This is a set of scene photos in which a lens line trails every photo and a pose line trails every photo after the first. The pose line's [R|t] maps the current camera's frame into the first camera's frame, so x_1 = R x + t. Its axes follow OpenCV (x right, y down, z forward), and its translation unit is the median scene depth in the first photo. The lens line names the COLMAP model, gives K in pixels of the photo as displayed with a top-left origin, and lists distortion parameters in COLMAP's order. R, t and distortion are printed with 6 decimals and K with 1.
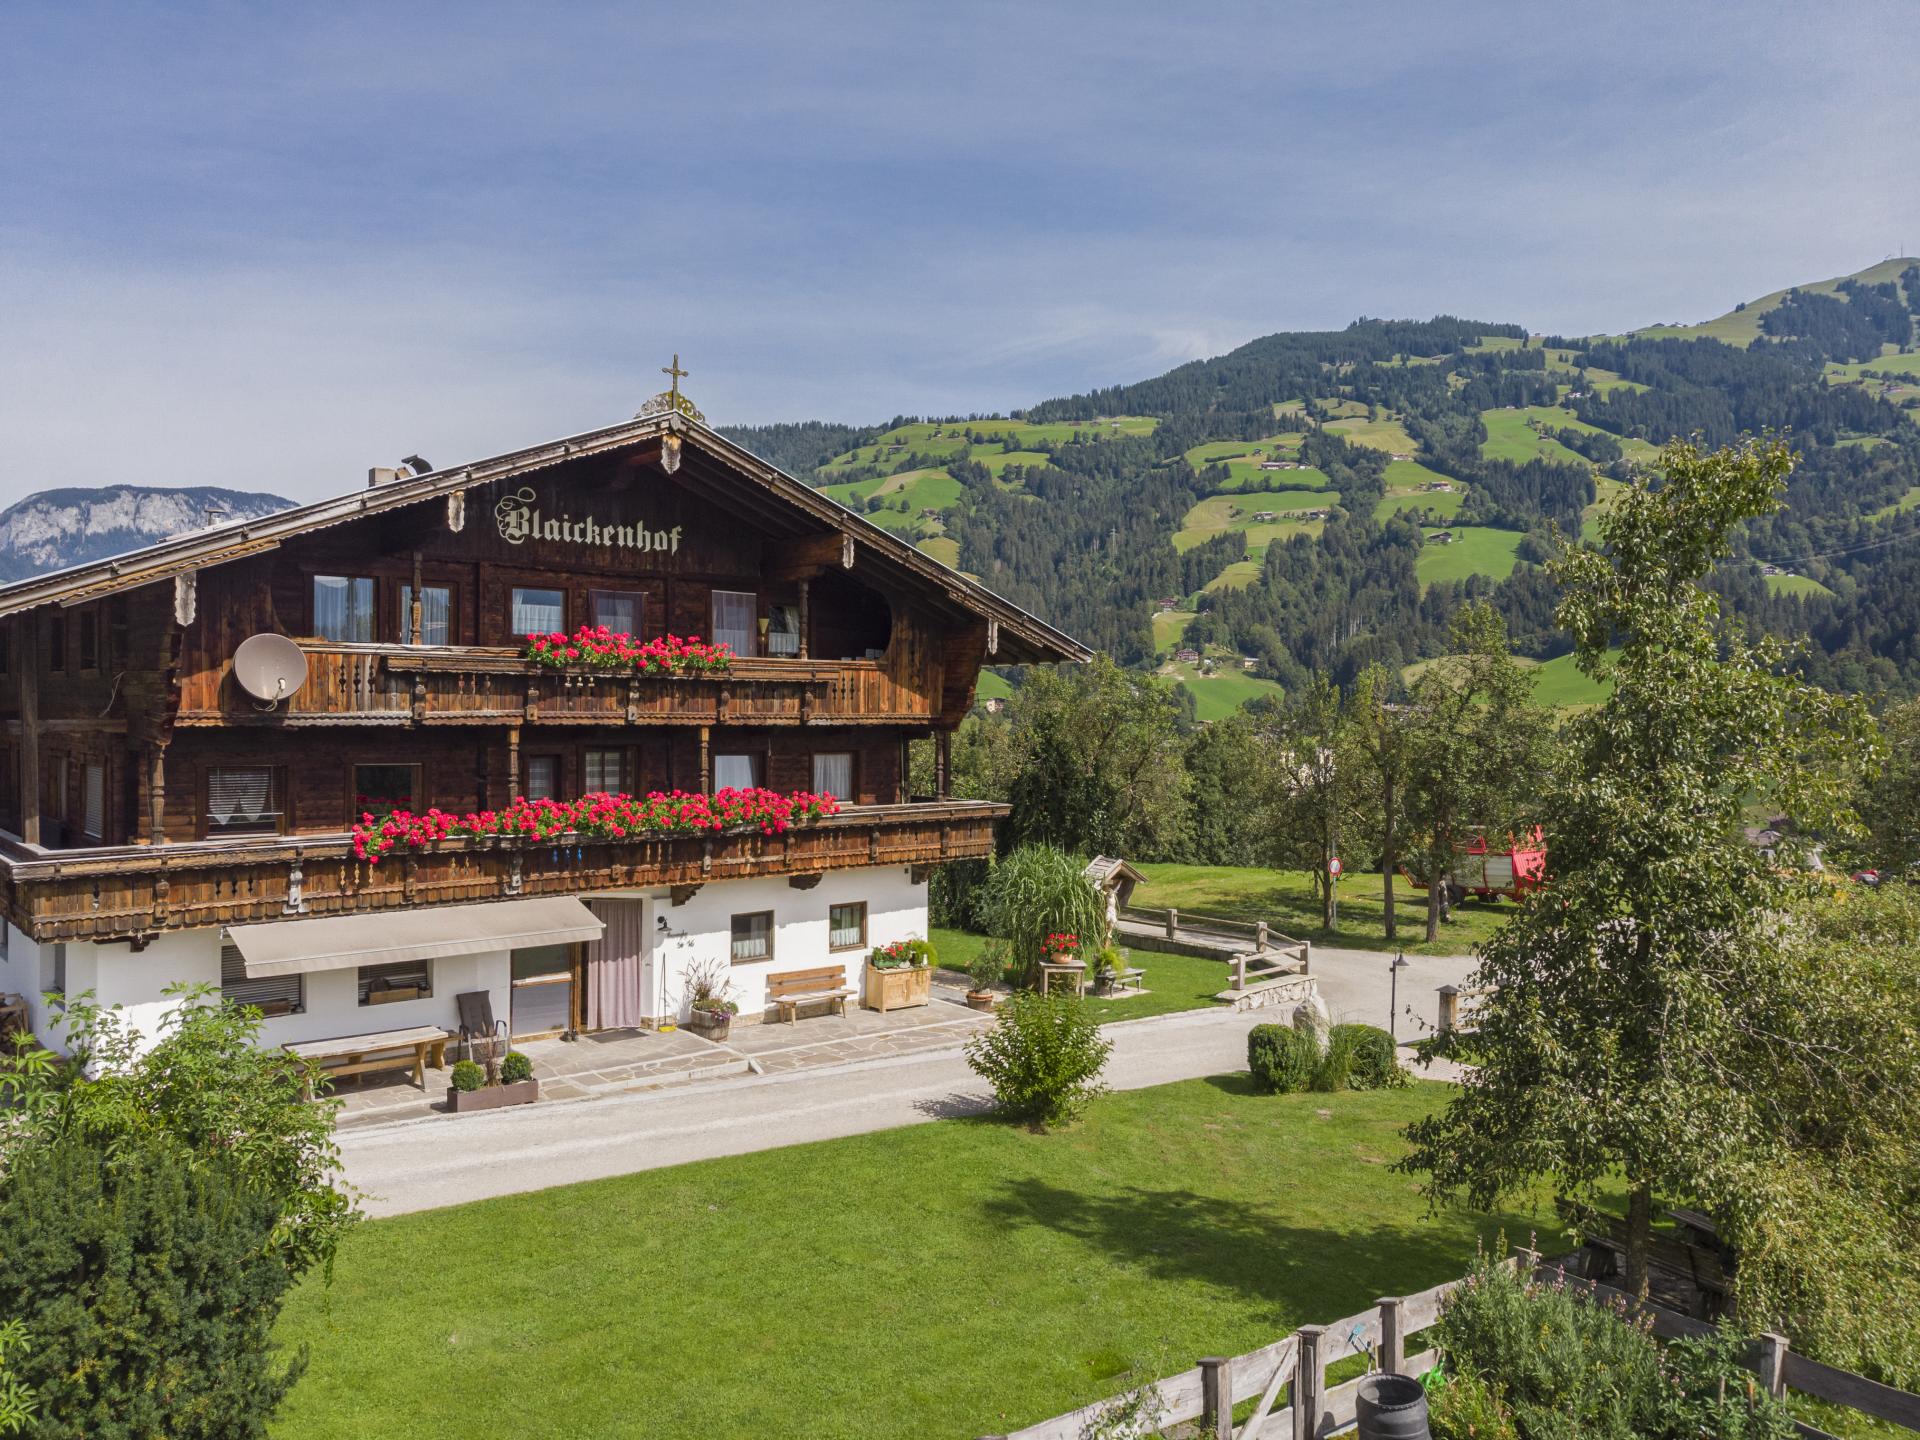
lens RADIAL K [[1426.5, 0, 980.4], [0, 1426.5, 713.1], [0, 0, 1]] dist [0.012852, 0.011416]
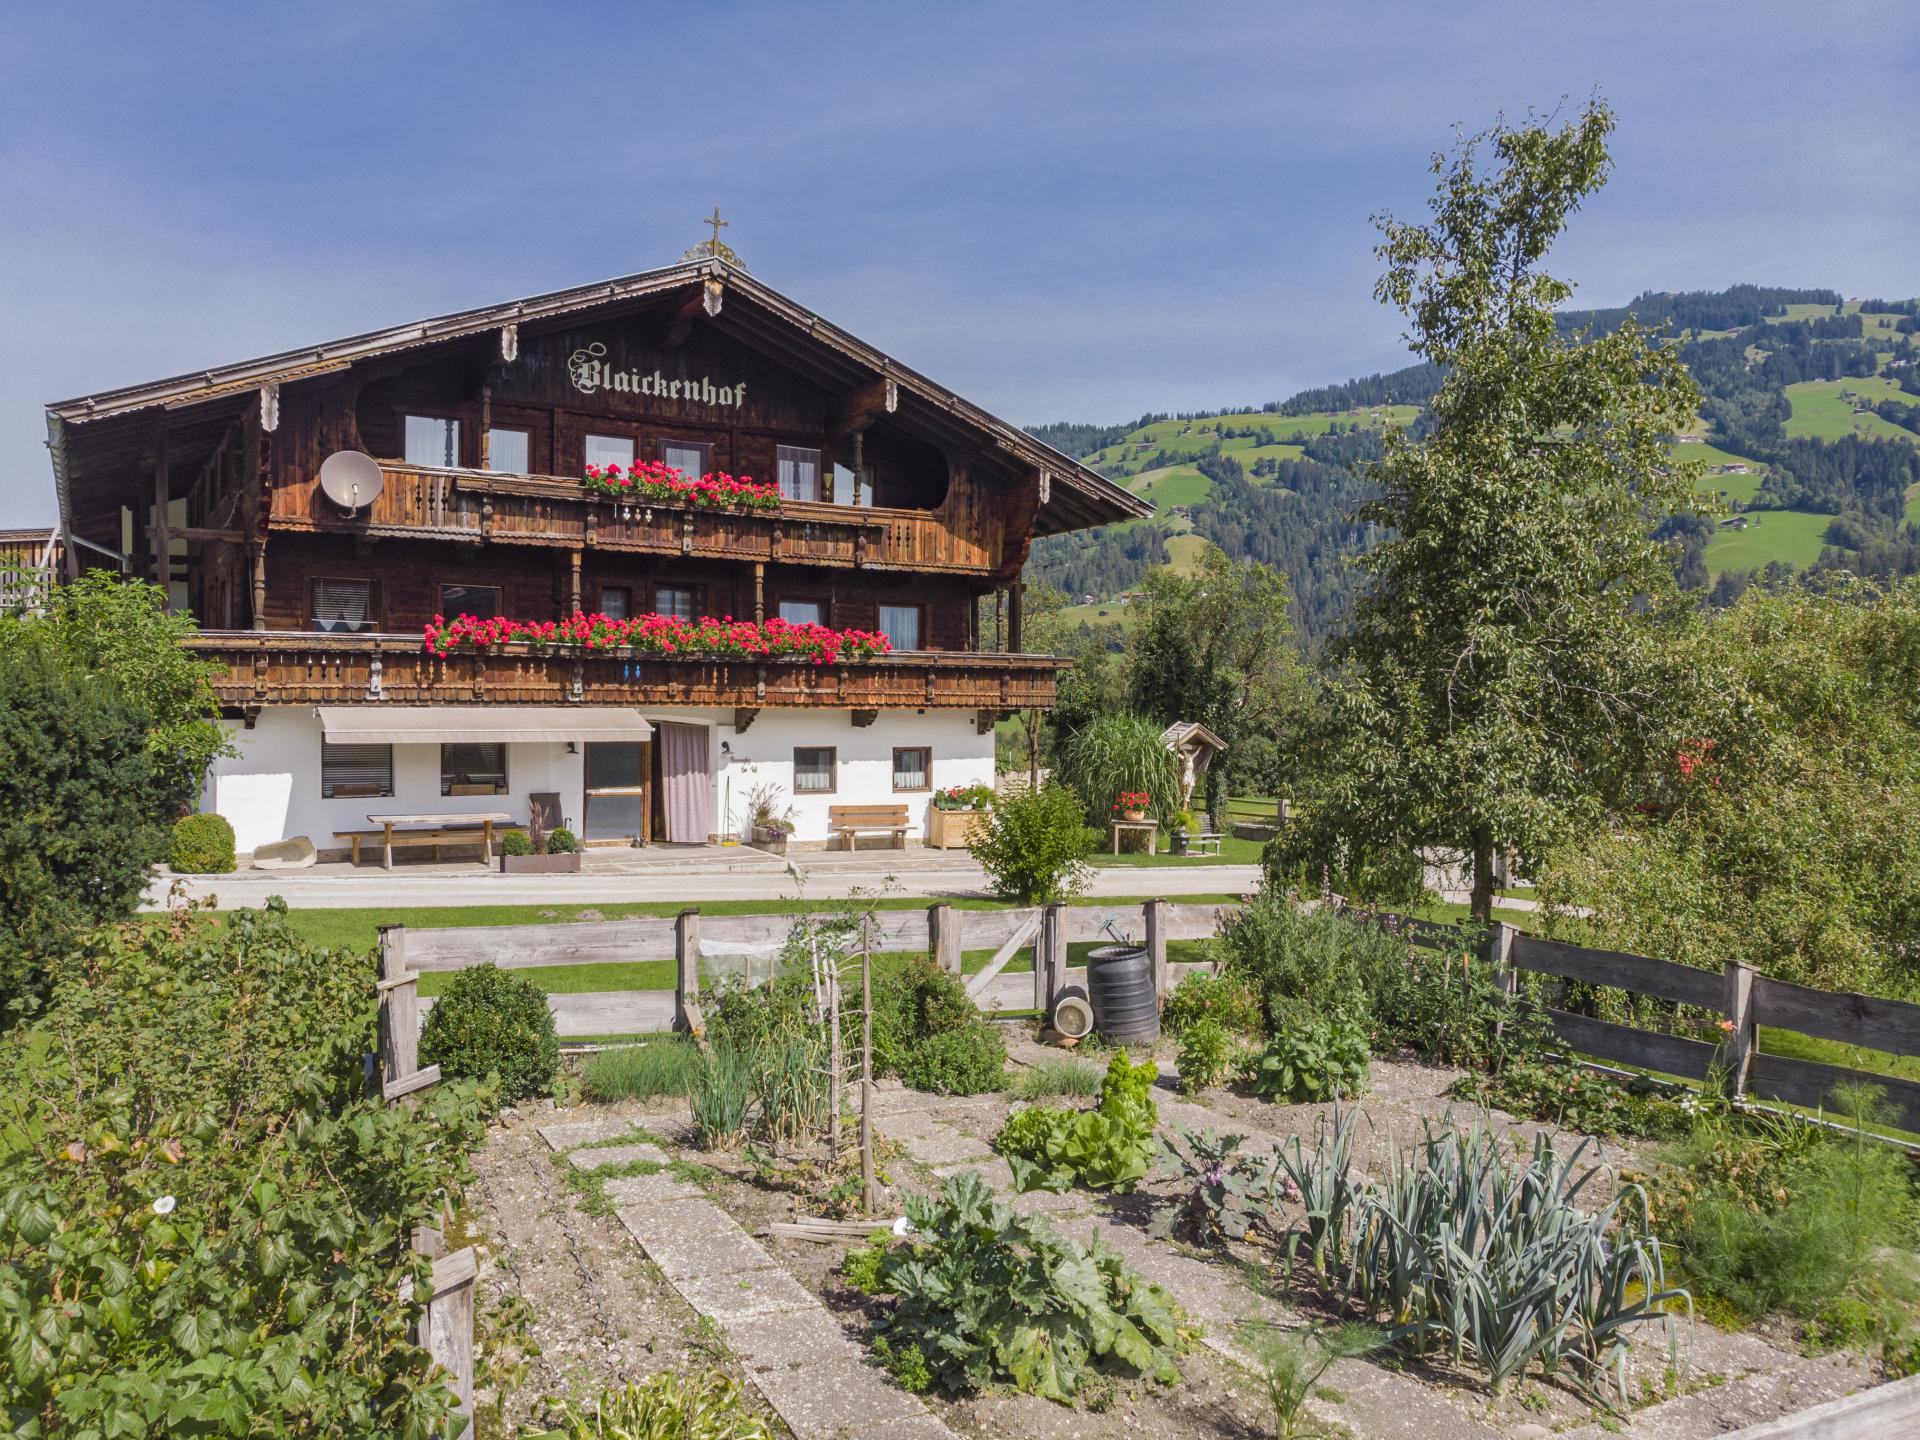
lens RADIAL K [[1426.5, 0, 982.0], [0, 1426.5, 721.1], [0, 0, 1]] dist [0.012852, 0.011416]
pose [[0.984907, 0.001220, -0.173082, 0.153602], [-0.000467, 0.999990, 0.004393, 0.119960], [0.173086, -0.004246, 0.984898, -0.032311]]
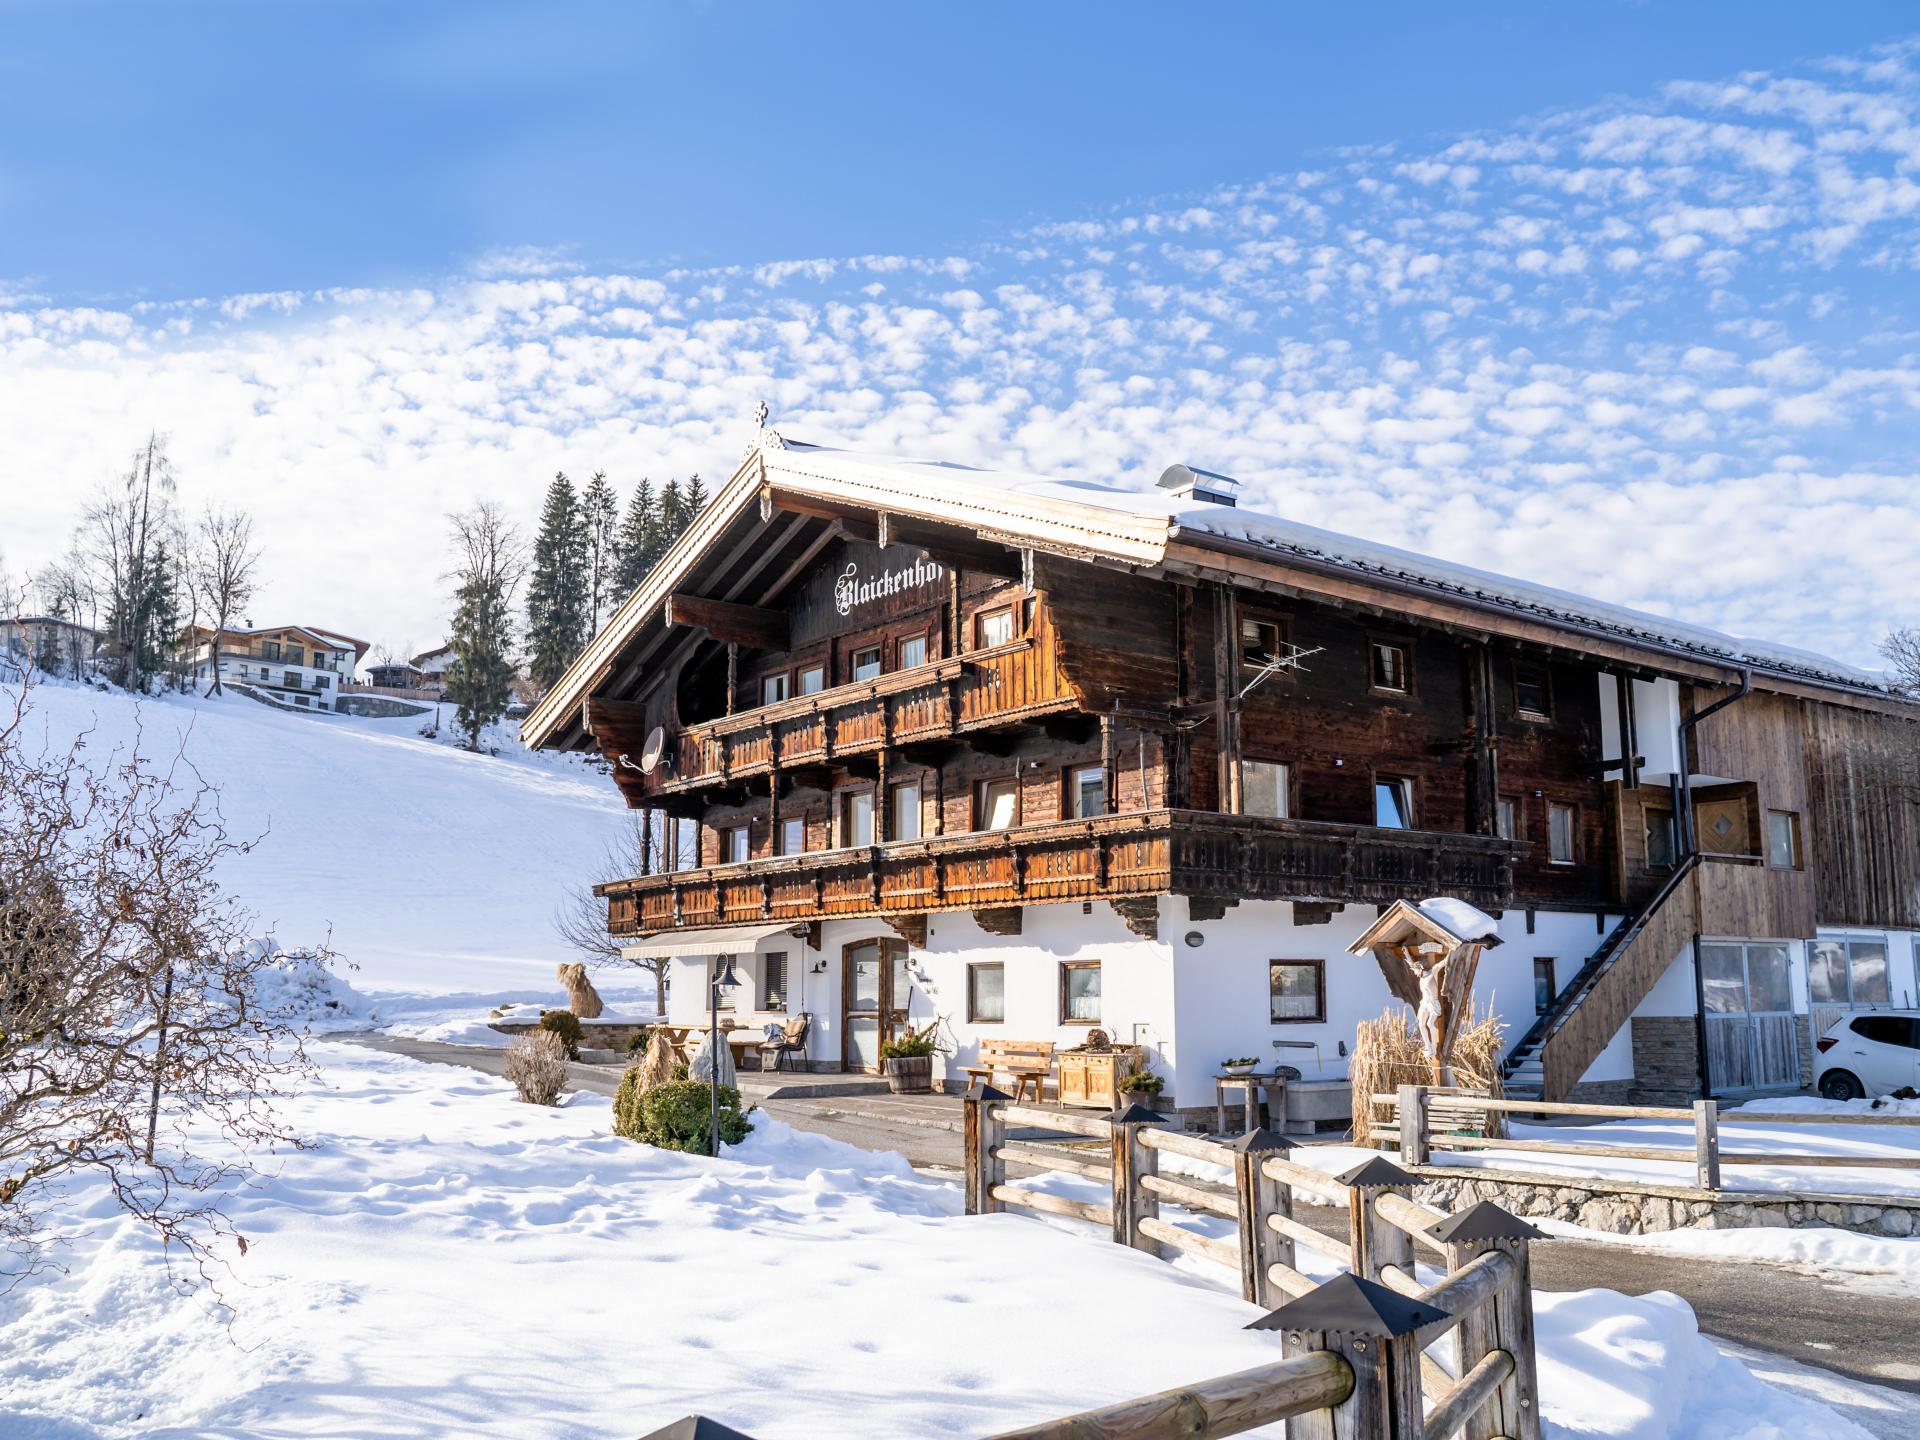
lens RADIAL K [[1724.2, 0, 952.8], [0, 1724.2, 715.3], [0, 0, 1]] dist [-0.094519, 0.057056]
pose [[-0.084952, -0.174831, -0.980927, 0.903983], [-0.002665, 0.984522, -0.175241, 0.180575], [0.996381, -0.012273, -0.084103, 1.105992]]
